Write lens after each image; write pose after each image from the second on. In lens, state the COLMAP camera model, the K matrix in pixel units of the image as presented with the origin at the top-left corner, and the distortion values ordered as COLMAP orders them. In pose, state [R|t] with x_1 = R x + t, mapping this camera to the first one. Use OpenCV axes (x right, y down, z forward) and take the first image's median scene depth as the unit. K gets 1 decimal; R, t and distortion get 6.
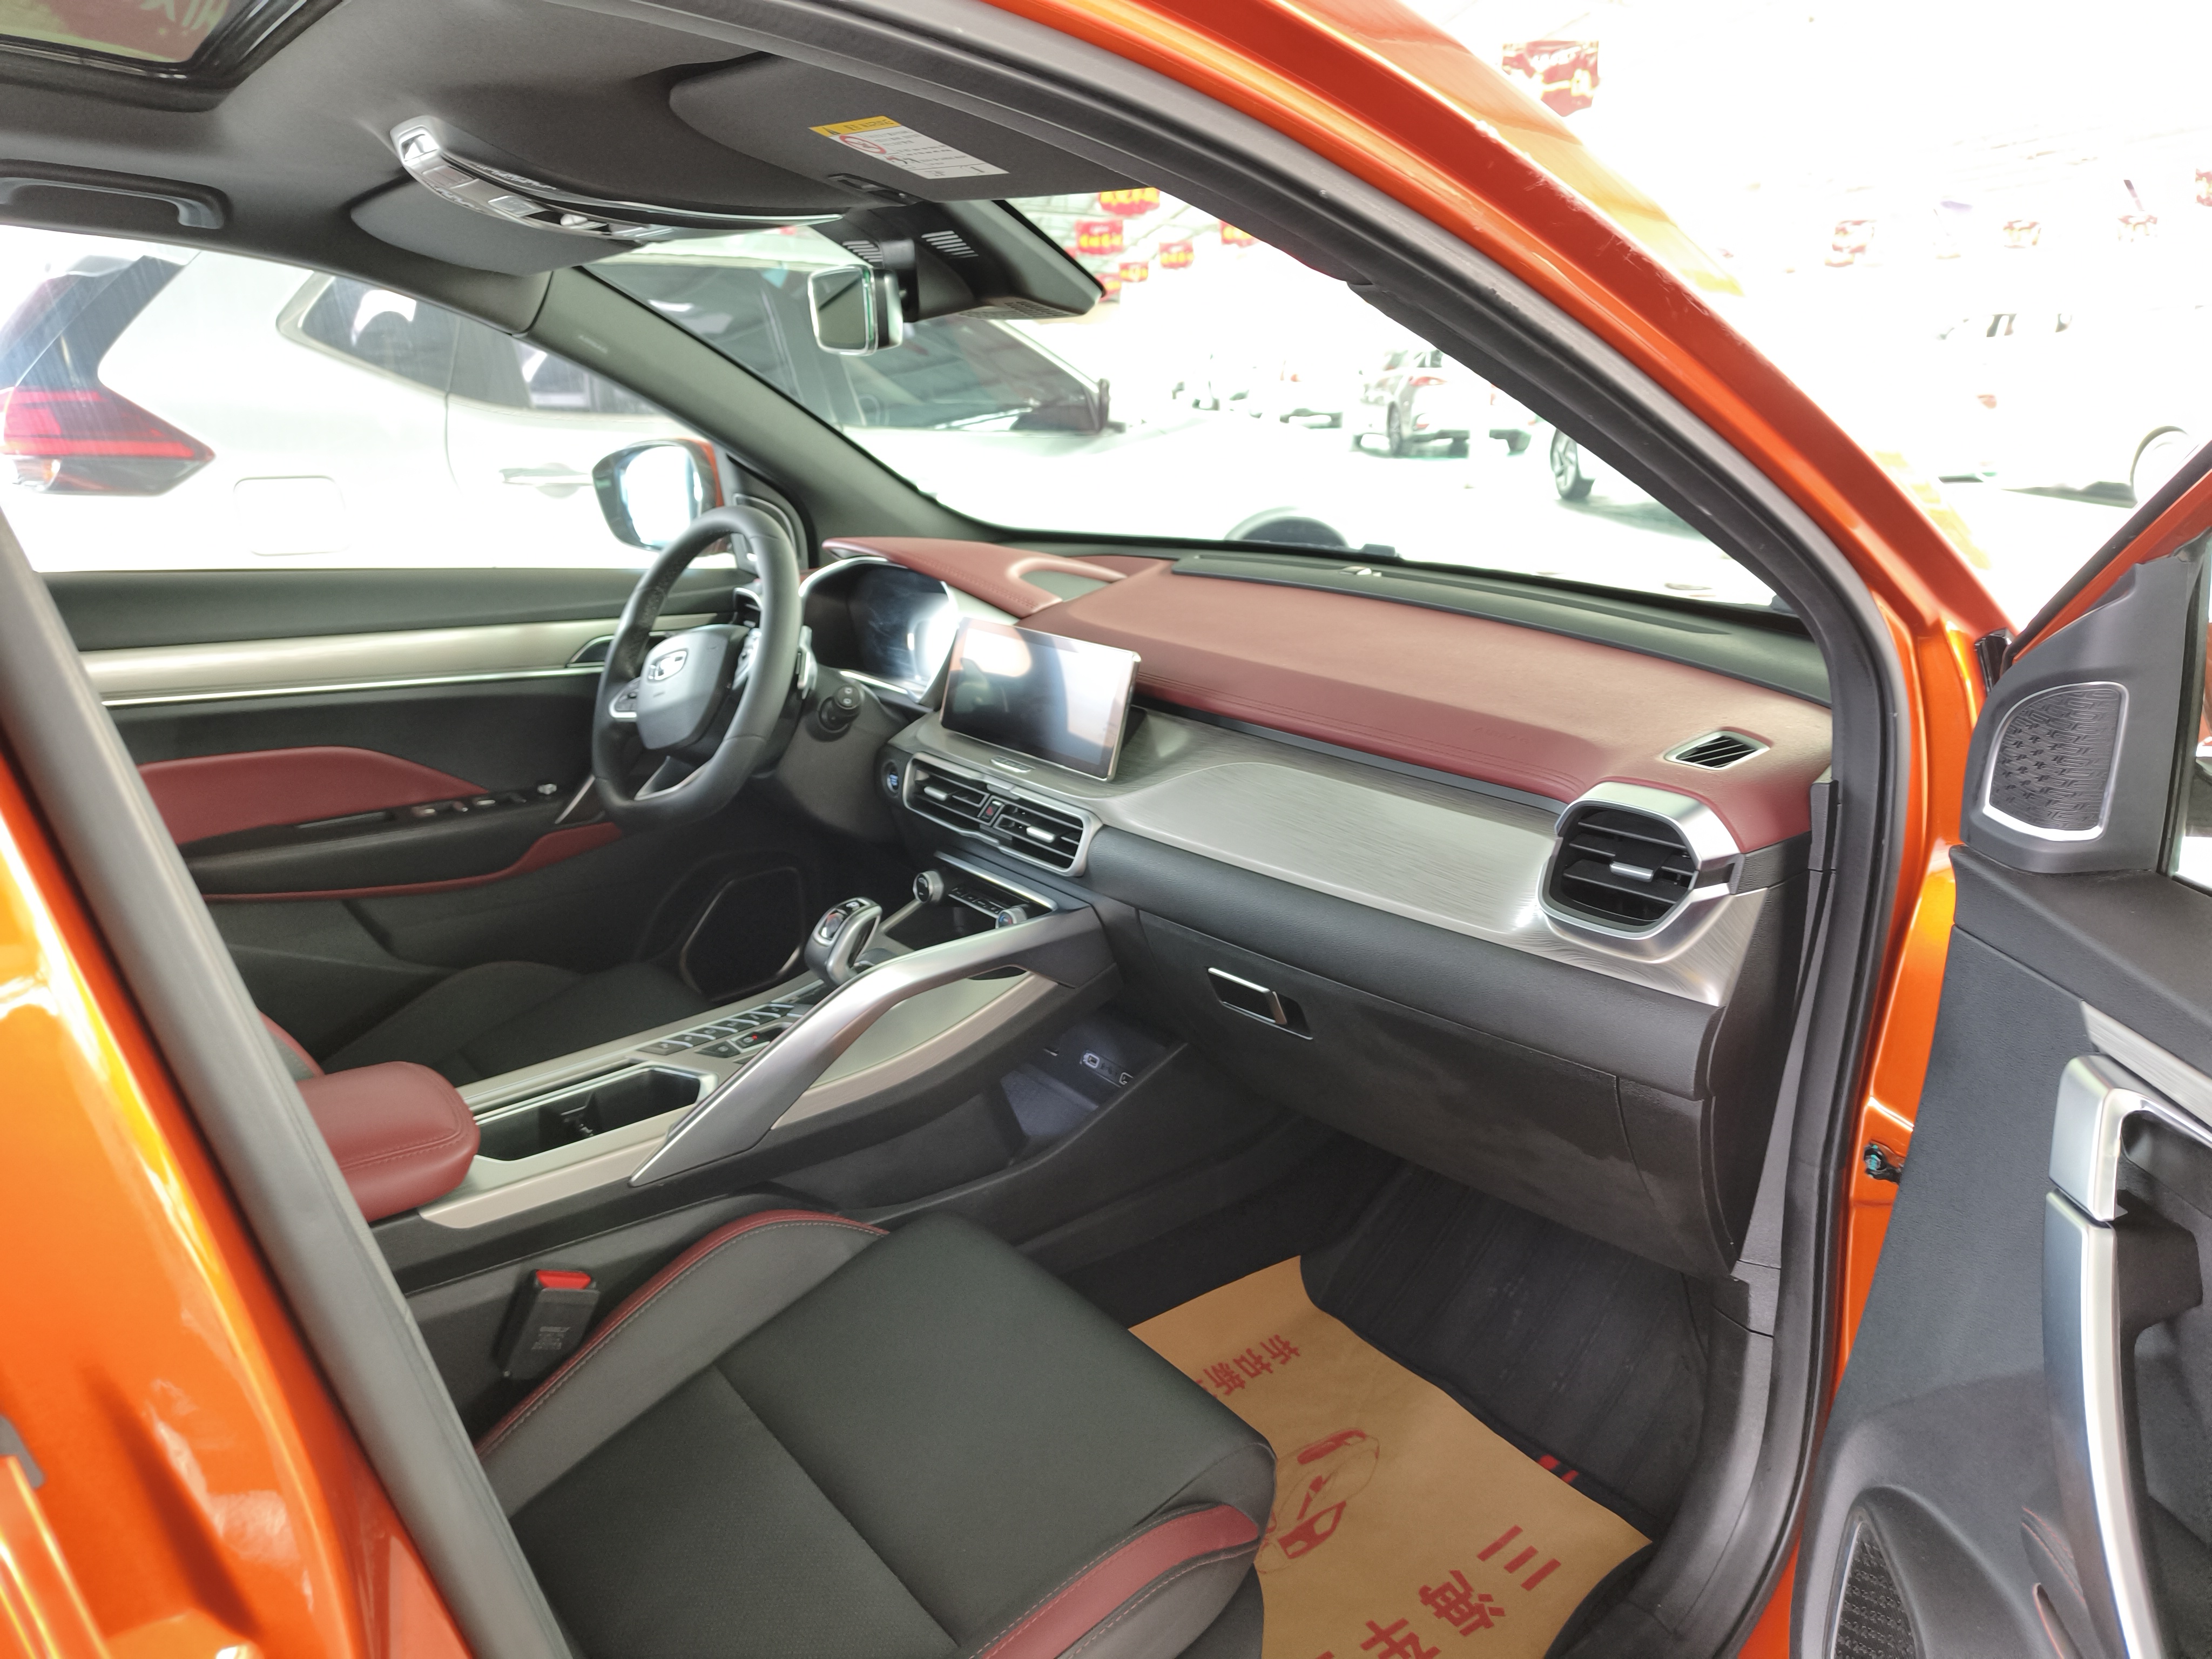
lens RADIAL K [[1479.9, 0, 1105.7], [0, 1479.9, 819.4], [0, 0, 1]] dist [0.060221, -0.061052]
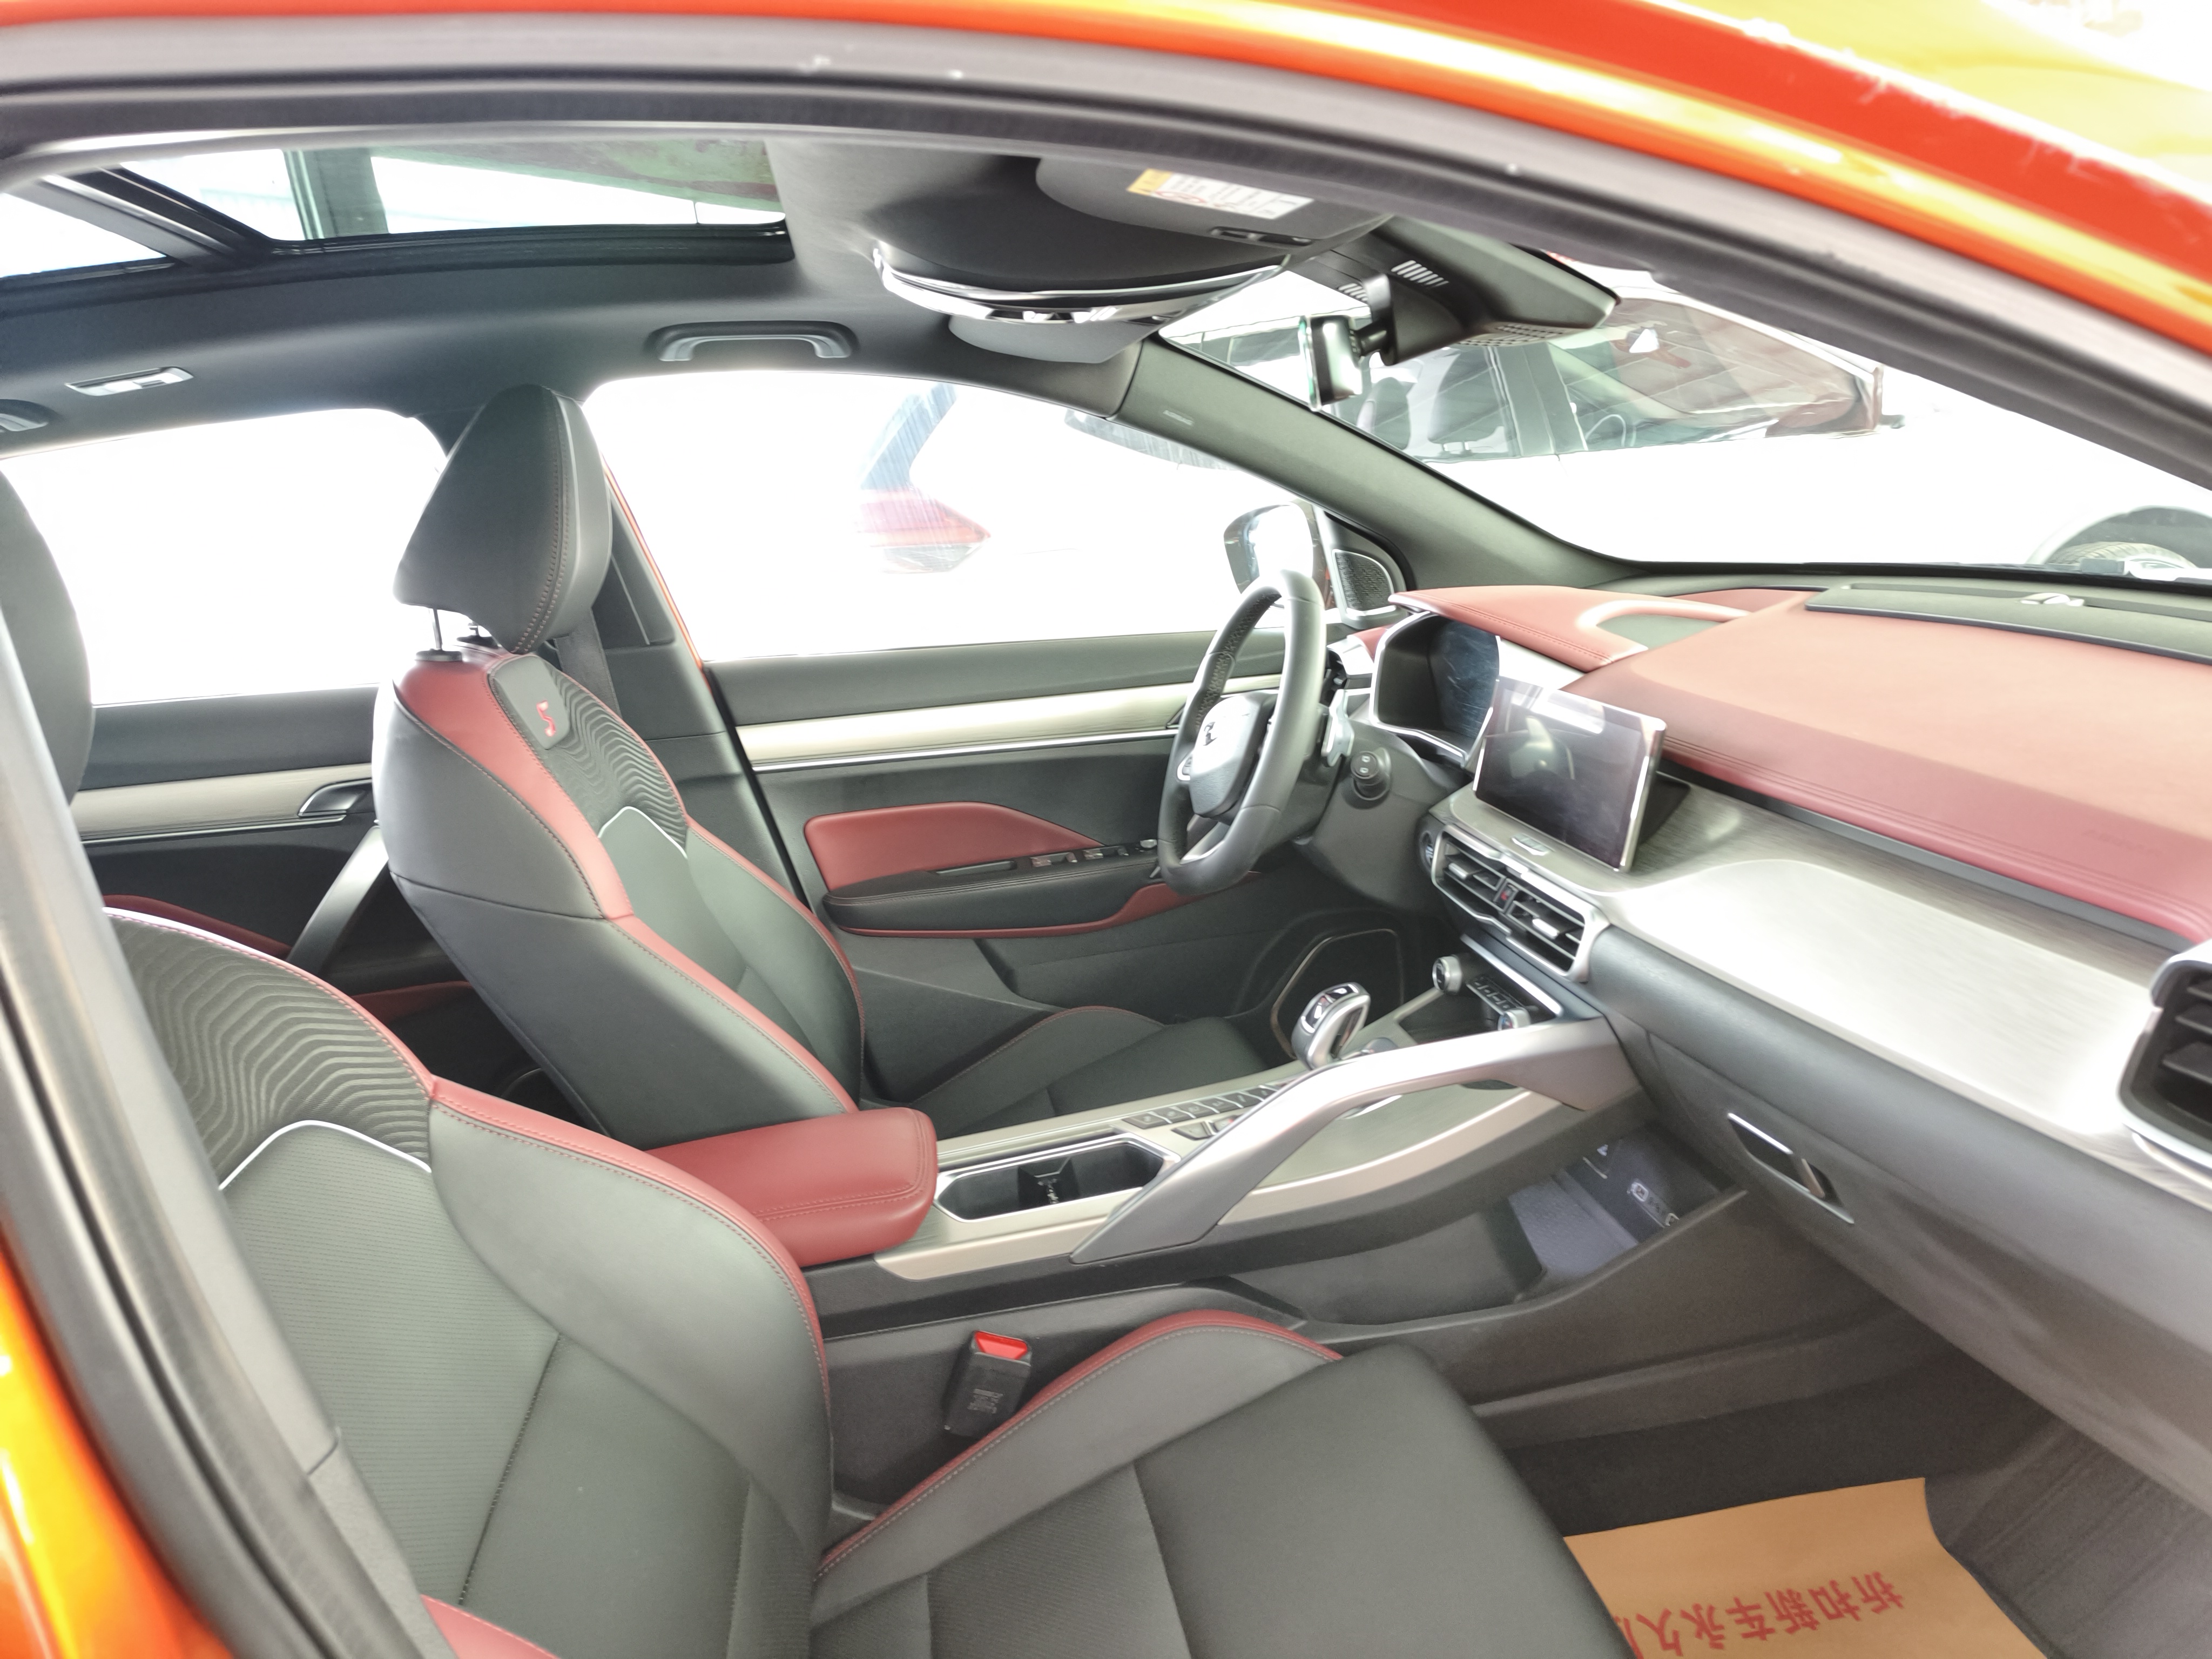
lens RADIAL K [[1464.1, 0, 1153.2], [0, 1464.1, 825.3], [0, 0, 1]] dist [0.051064, -0.037432]
pose [[0.876138, 0.027687, -0.481265, 0.166527], [-0.033801, 0.999420, -0.004039, -0.038600], [0.480874, 0.019806, 0.876566, 0.129737]]
